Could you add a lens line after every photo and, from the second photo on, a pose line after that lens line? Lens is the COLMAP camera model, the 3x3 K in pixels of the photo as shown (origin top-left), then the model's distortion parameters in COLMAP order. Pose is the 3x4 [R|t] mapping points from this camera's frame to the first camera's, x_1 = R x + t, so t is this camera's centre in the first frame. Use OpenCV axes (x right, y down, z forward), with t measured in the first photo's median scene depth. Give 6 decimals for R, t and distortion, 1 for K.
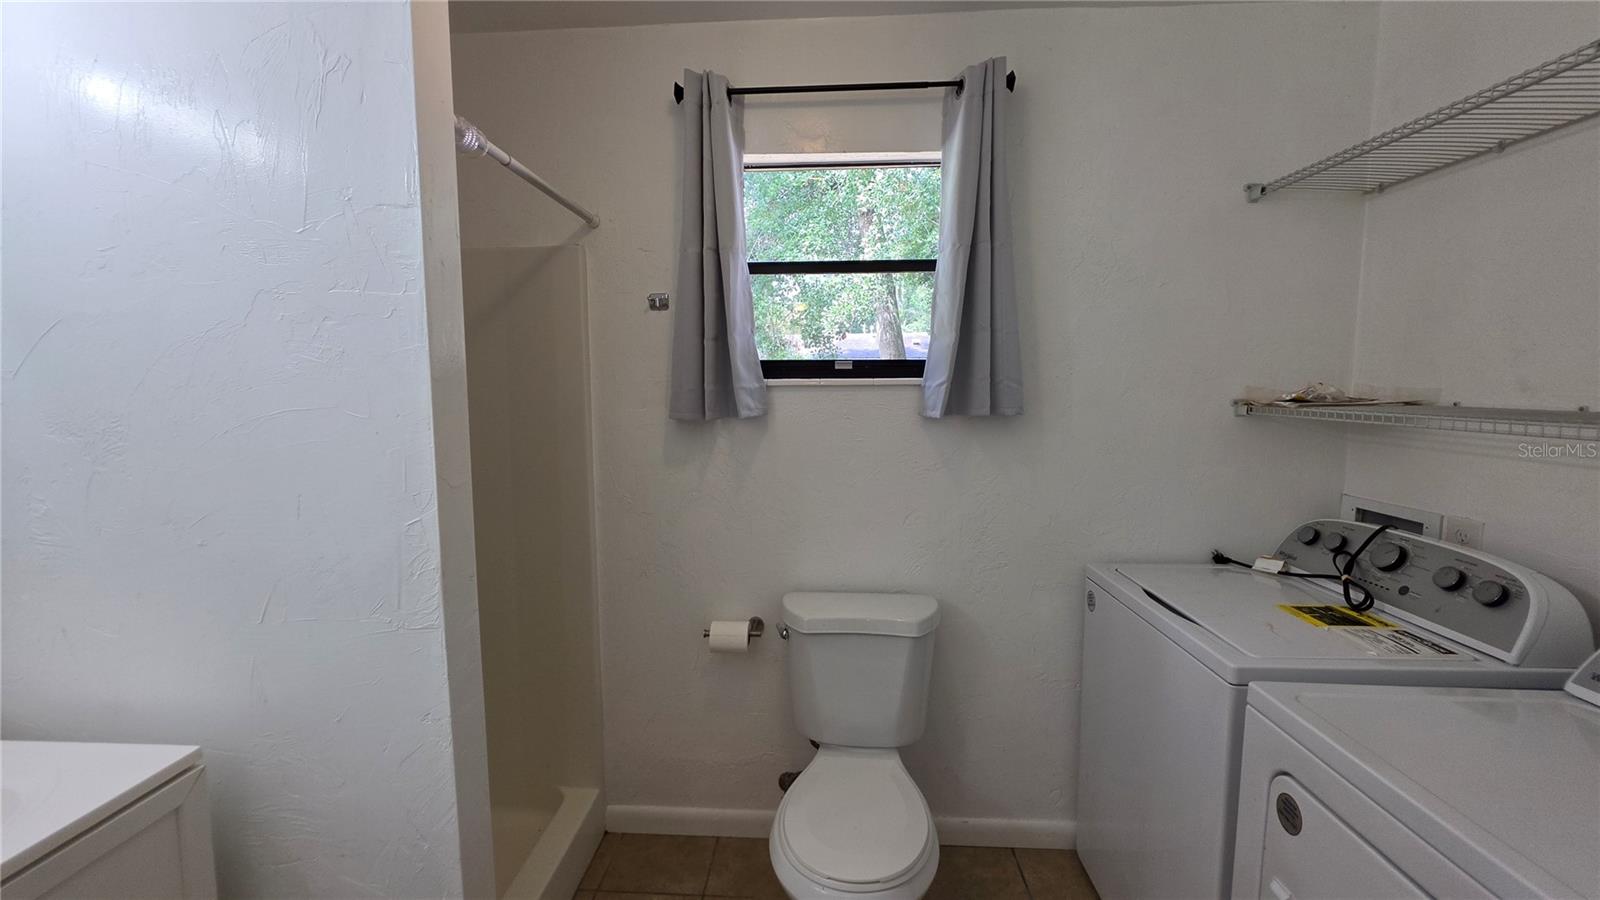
lens RADIAL K [[636.5, 0, 790.8], [0, 636.5, 445.9], [0, 0, 1]] dist [-0.001776, 0.000086]
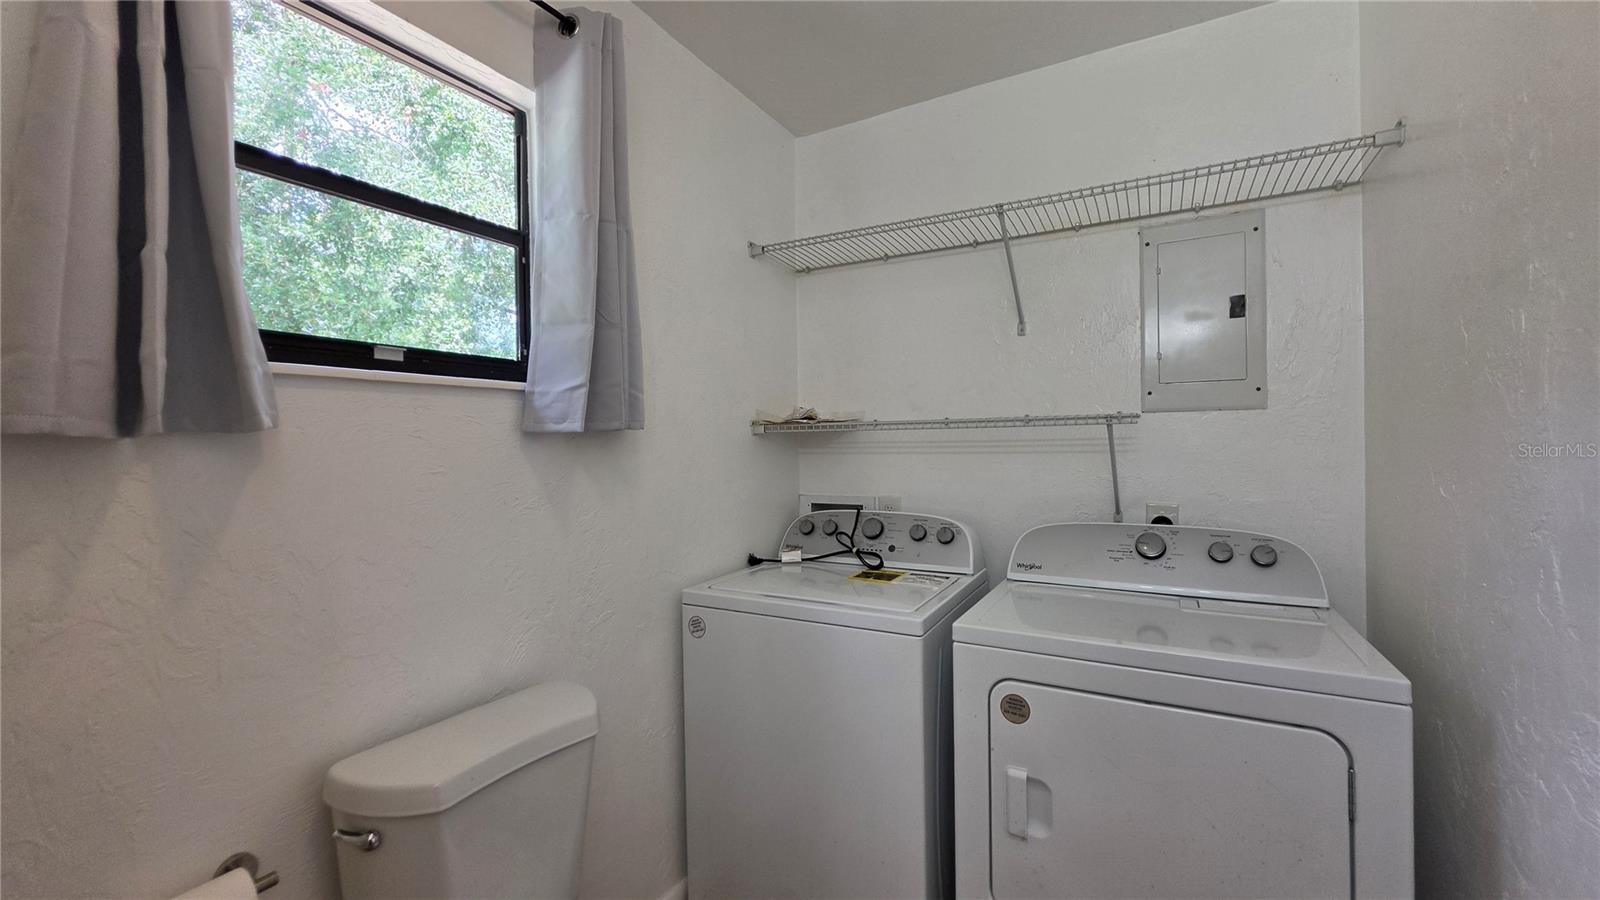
lens RADIAL K [[643.0, 0, 795.8], [0, 643.0, 444.4], [0, 0, 1]] dist [-0.003748, -0.000281]
pose [[0.442524, -0.006111, 0.896736, -0.329076], [0.101891, 0.993844, -0.043509, 0.029927], [-0.890949, 0.110623, 0.440422, 0.423293]]
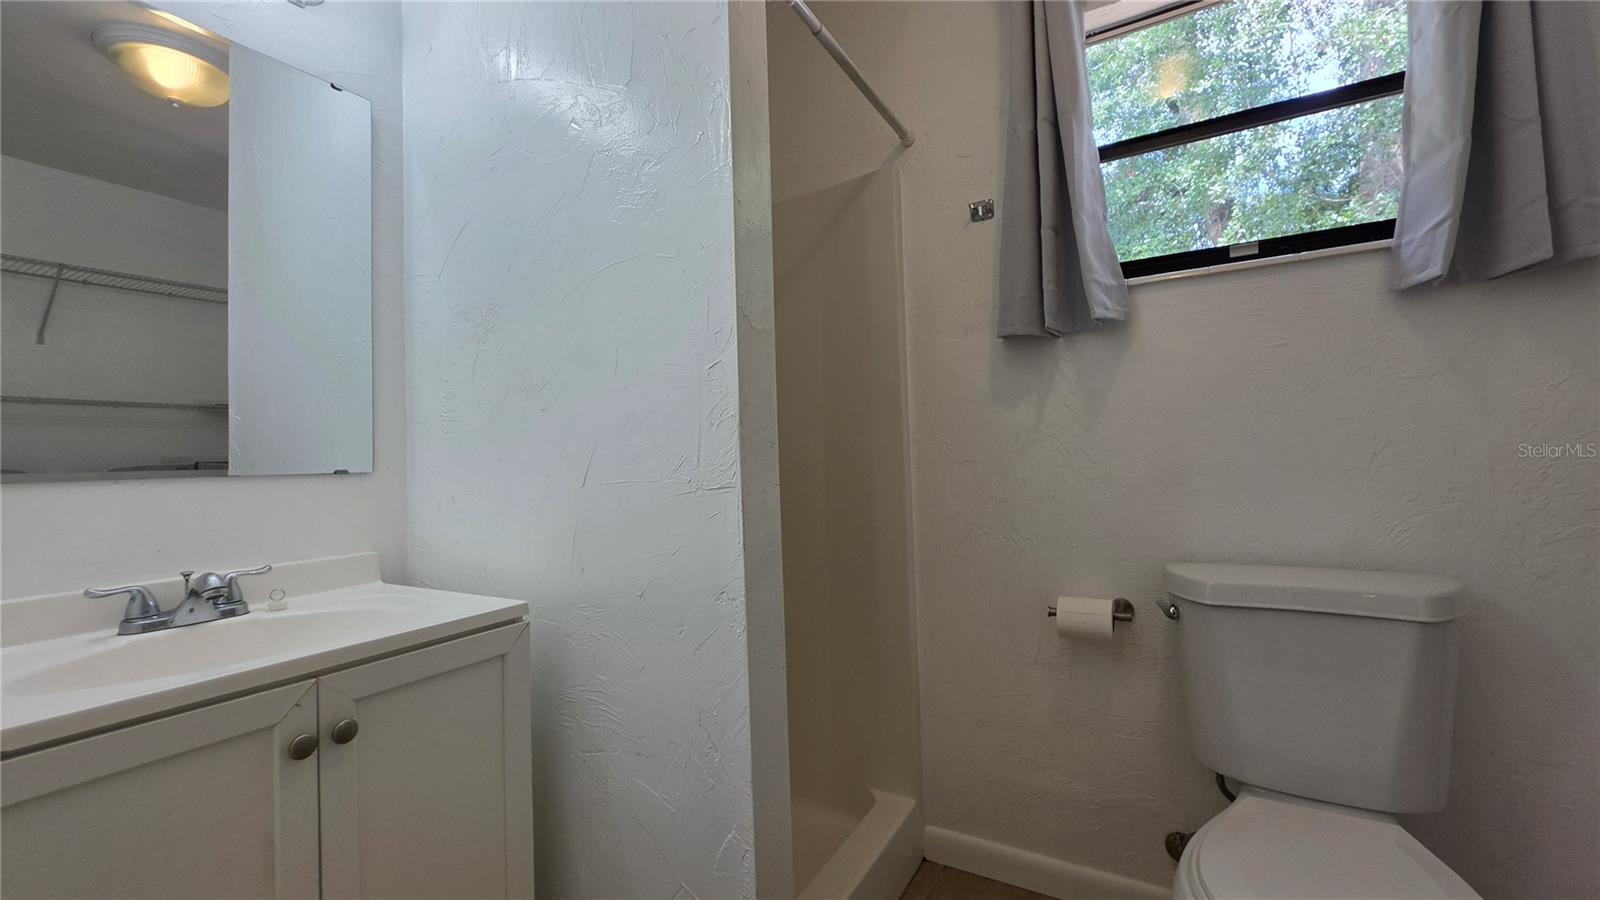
lens RADIAL K [[643.0, 0, 795.8], [0, 643.0, 444.4], [0, 0, 1]] dist [-0.003748, -0.000281]
pose [[0.891536, -0.034702, -0.451618, -0.054226], [-0.016457, 0.993921, -0.108859, 0.197065], [0.452650, 0.104484, 0.885545, 0.162122]]
